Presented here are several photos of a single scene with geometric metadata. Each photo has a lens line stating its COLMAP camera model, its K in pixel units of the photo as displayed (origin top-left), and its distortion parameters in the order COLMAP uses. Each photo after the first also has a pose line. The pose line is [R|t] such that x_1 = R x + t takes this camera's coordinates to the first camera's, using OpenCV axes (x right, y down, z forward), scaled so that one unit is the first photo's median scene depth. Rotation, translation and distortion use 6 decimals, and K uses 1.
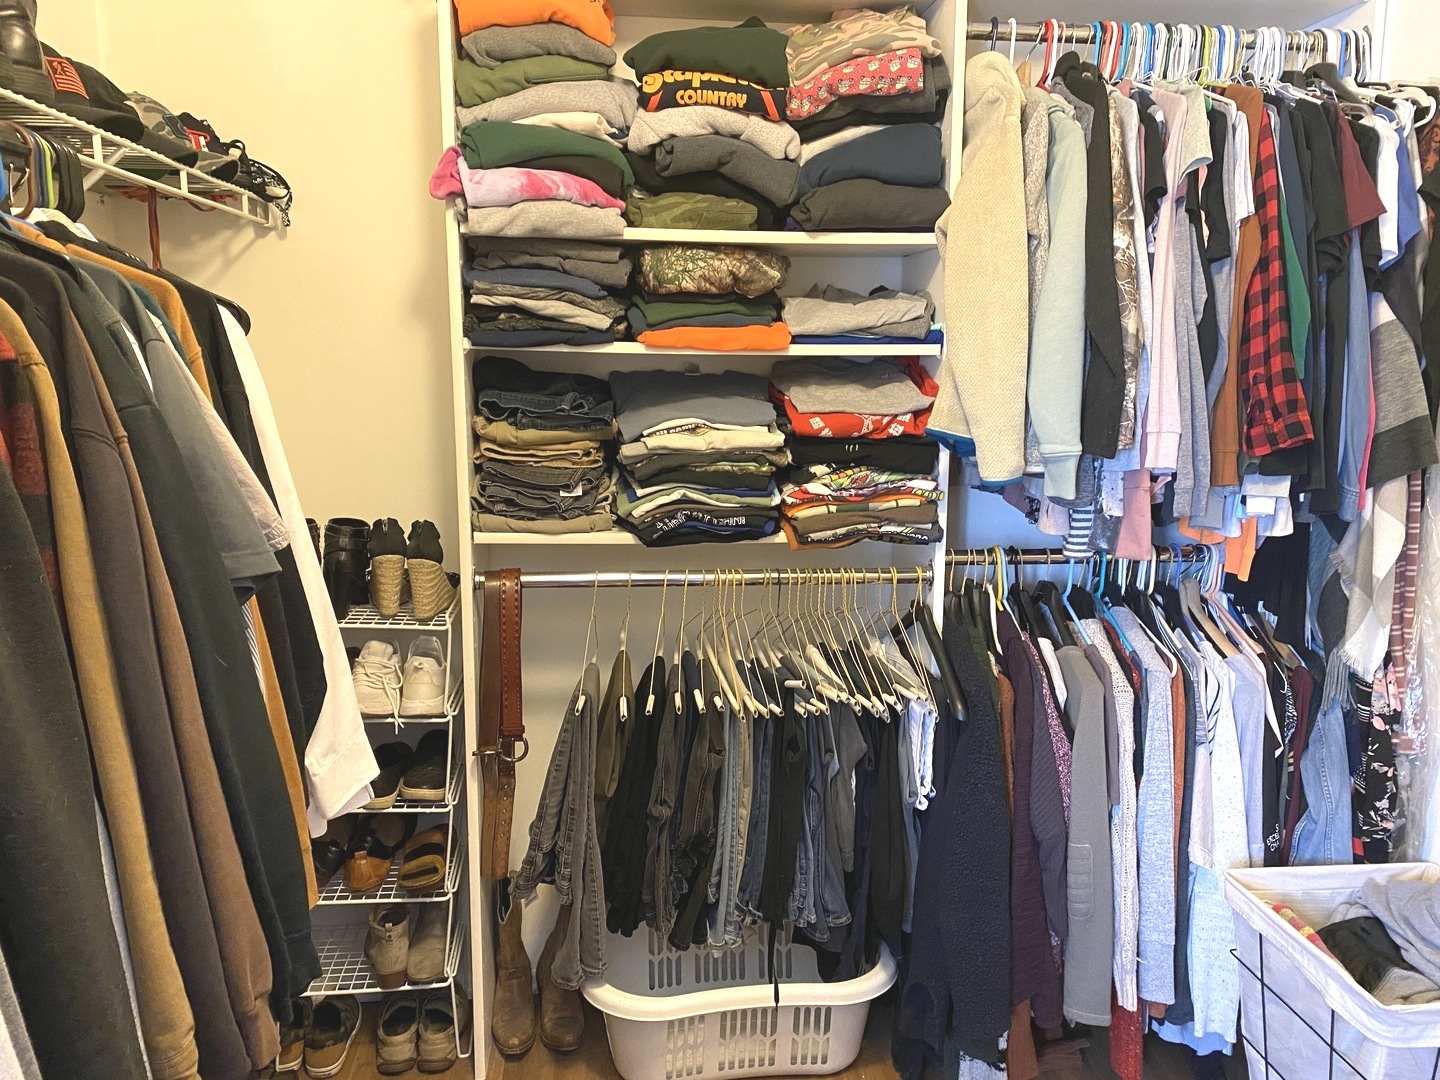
lens RADIAL K [[1102.0, 0, 720.0], [0, 1102.0, 540.0], [0, 0, 1]] dist [0.077321, -0.078781]
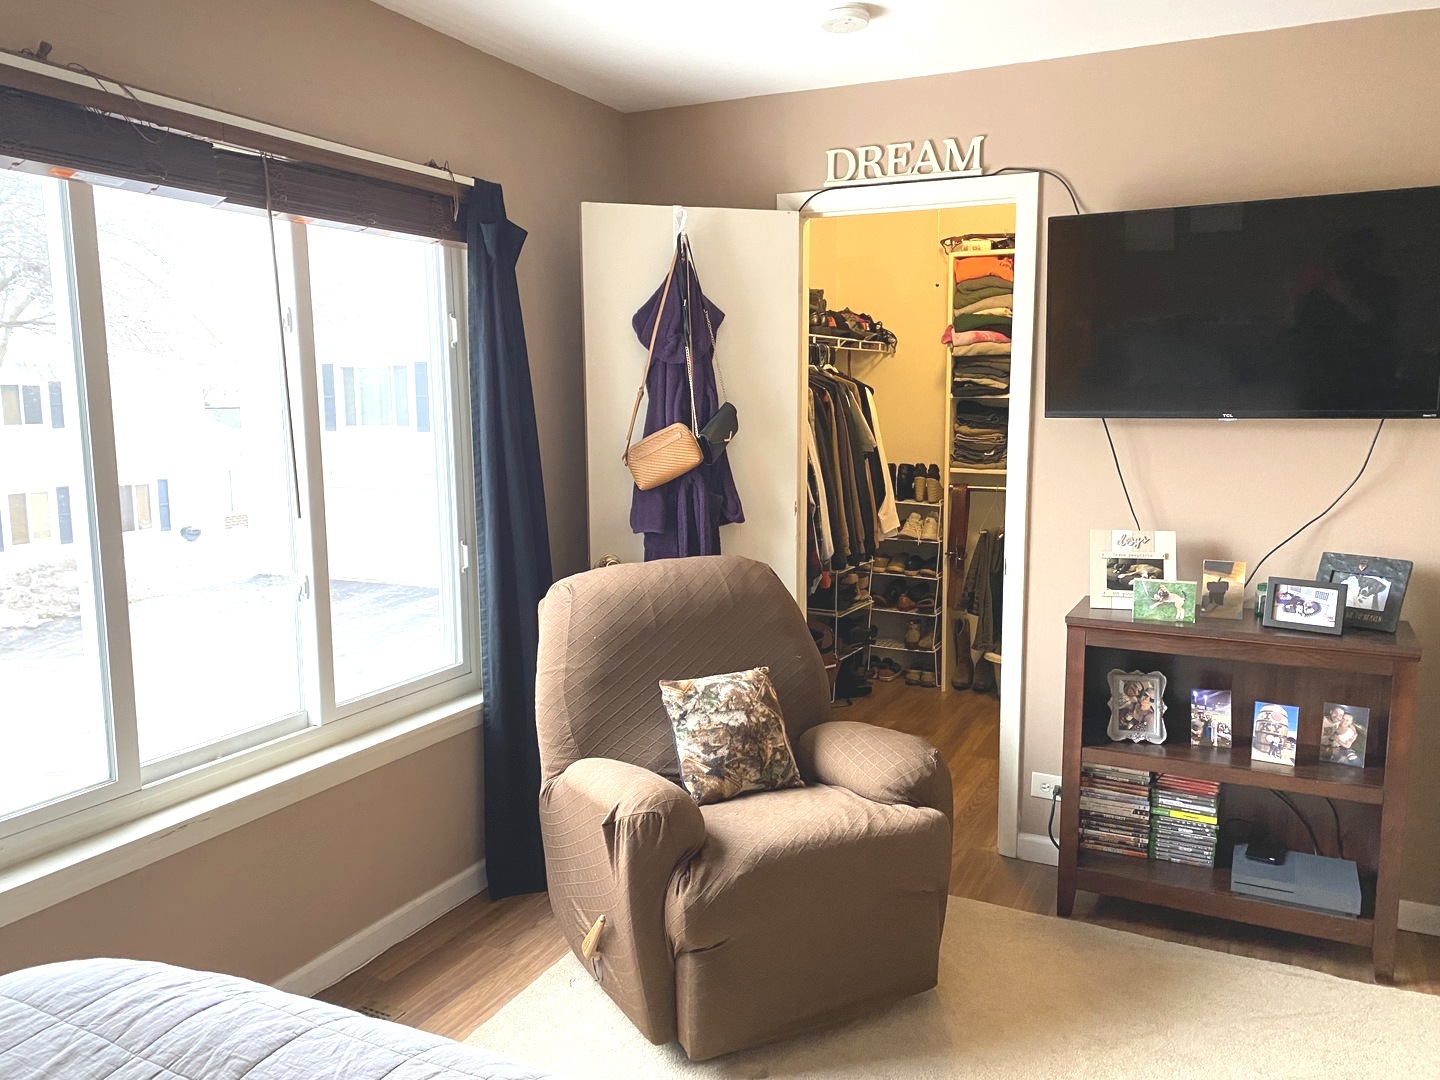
lens RADIAL K [[1102.0, 0, 720.0], [0, 1102.0, 540.0], [0, 0, 1]] dist [0.077321, -0.078781]
pose [[0.849090, 0.052196, -0.525663, 0.689718], [-0.075393, 0.996893, -0.022792, 0.260897], [0.522841, 0.058984, 0.850387, -1.475942]]
